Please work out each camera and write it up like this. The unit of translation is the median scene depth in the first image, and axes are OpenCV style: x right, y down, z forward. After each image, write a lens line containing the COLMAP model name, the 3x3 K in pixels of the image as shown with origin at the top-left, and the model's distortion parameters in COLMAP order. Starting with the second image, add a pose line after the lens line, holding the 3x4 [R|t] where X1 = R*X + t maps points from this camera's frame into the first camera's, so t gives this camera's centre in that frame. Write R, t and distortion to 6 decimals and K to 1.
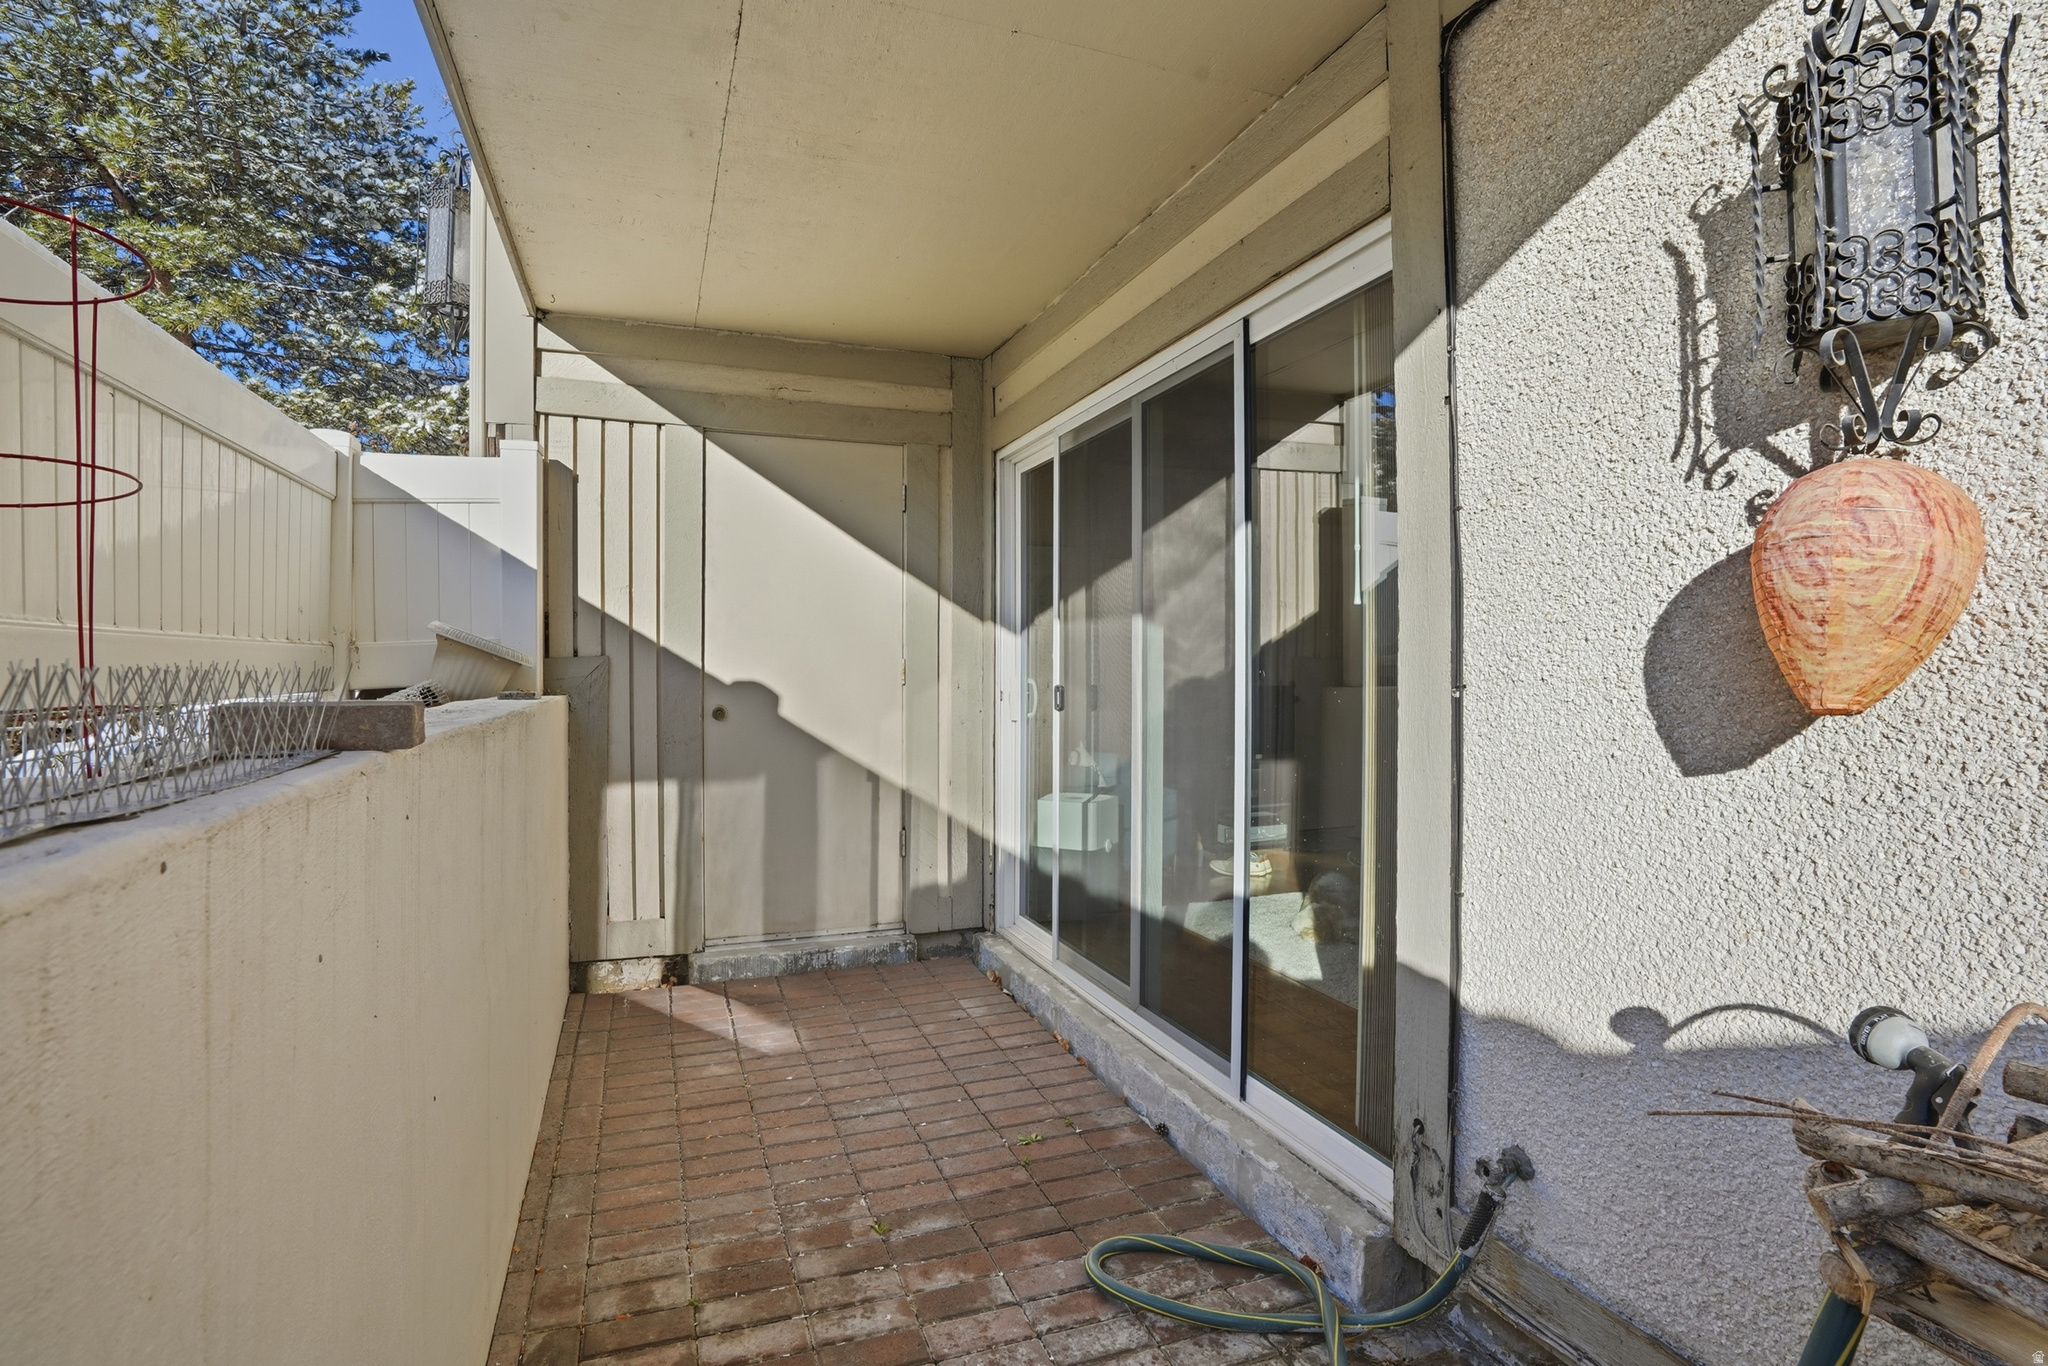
lens RADIAL K [[963.6, 0, 1021.7], [0, 963.6, 679.0], [0, 0, 1]] dist [-0.066079, 0.026634]
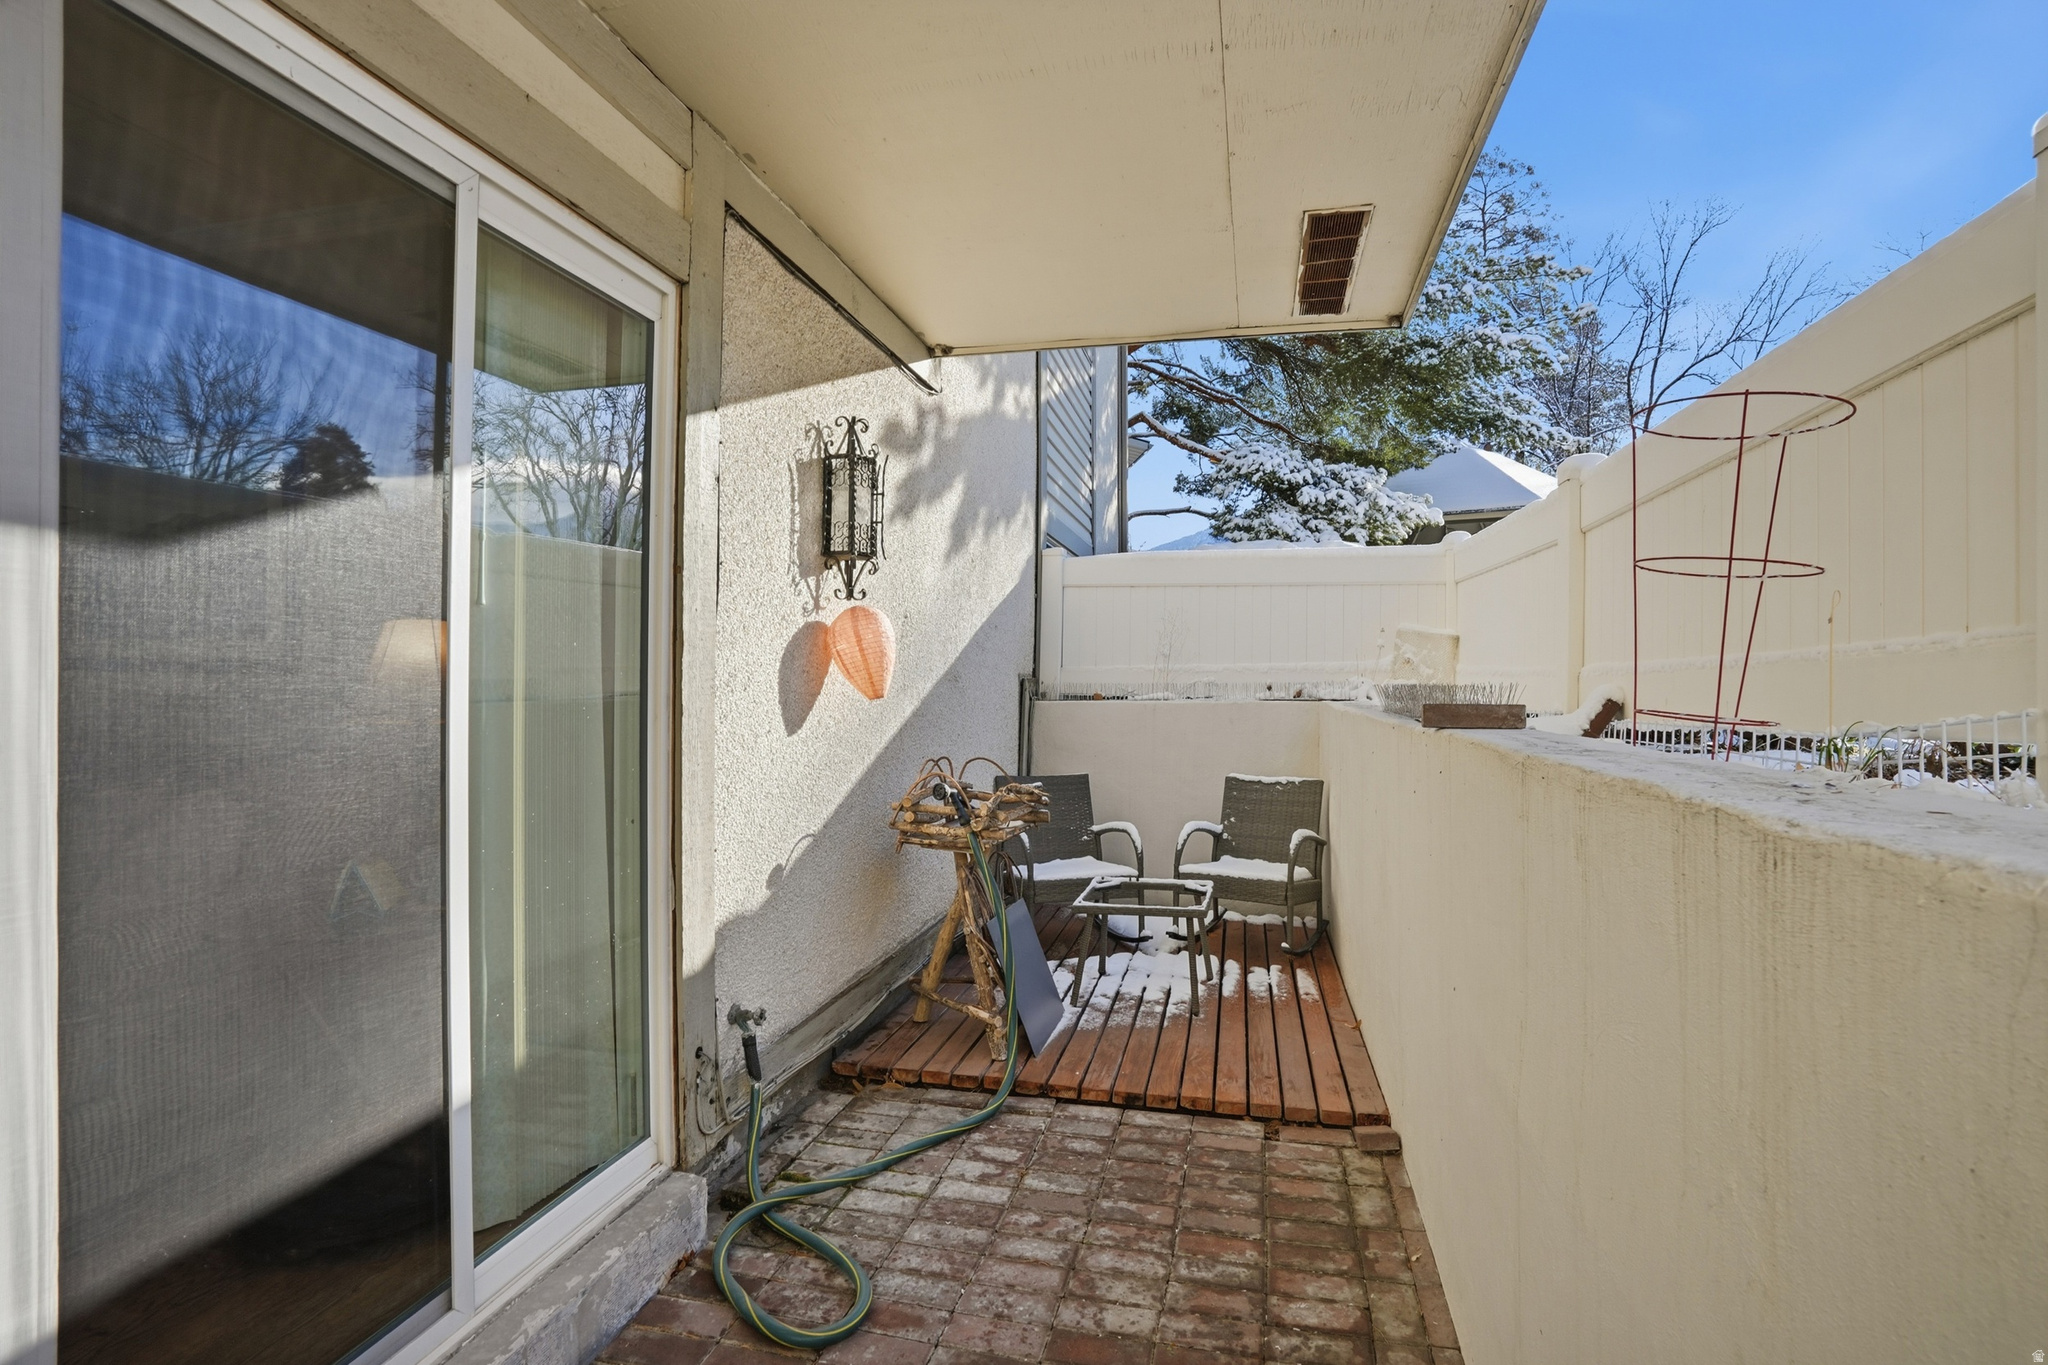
lens RADIAL K [[963.6, 0, 1021.7], [0, 963.6, 678.5], [0, 0, 1]] dist [-0.066079, 0.026634]
pose [[-0.814707, -0.003956, 0.579859, -0.610380], [0.001864, 0.999954, 0.009441, -0.024598], [-0.579870, 0.008772, -0.814662, 1.680400]]
